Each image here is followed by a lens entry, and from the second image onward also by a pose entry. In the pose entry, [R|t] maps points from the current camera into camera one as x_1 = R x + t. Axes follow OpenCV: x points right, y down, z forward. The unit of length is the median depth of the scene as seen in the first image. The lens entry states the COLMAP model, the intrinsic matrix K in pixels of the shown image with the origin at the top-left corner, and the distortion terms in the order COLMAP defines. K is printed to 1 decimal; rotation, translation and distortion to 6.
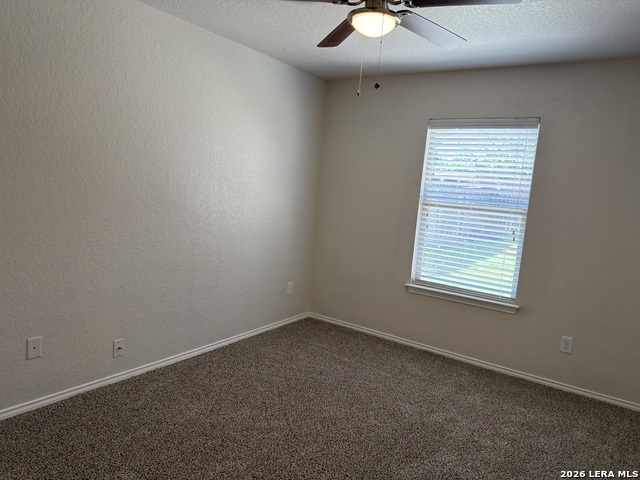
lens RADIAL K [[443.1, 0, 322.7], [0, 443.1, 240.6], [0, 0, 1]] dist [0.003664, -0.000030]
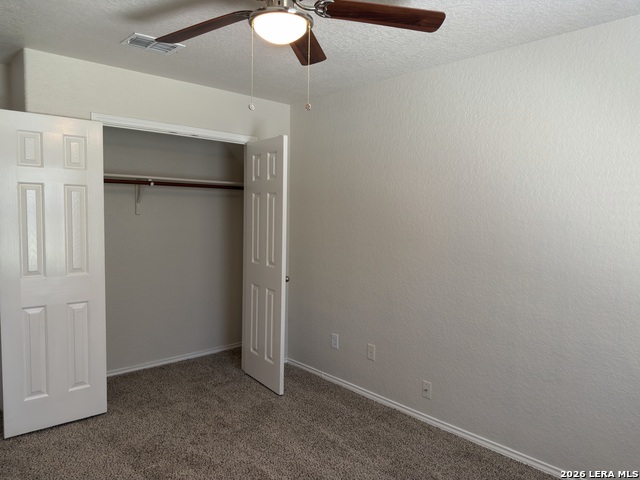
lens RADIAL K [[443.1, 0, 322.7], [0, 443.1, 240.6], [0, 0, 1]] dist [0.003664, -0.000030]
pose [[-0.224915, -0.027816, -0.973981, 0.663786], [-0.153639, 0.988100, 0.007260, -0.081797], [0.962189, 0.151274, -0.226512, 0.991436]]
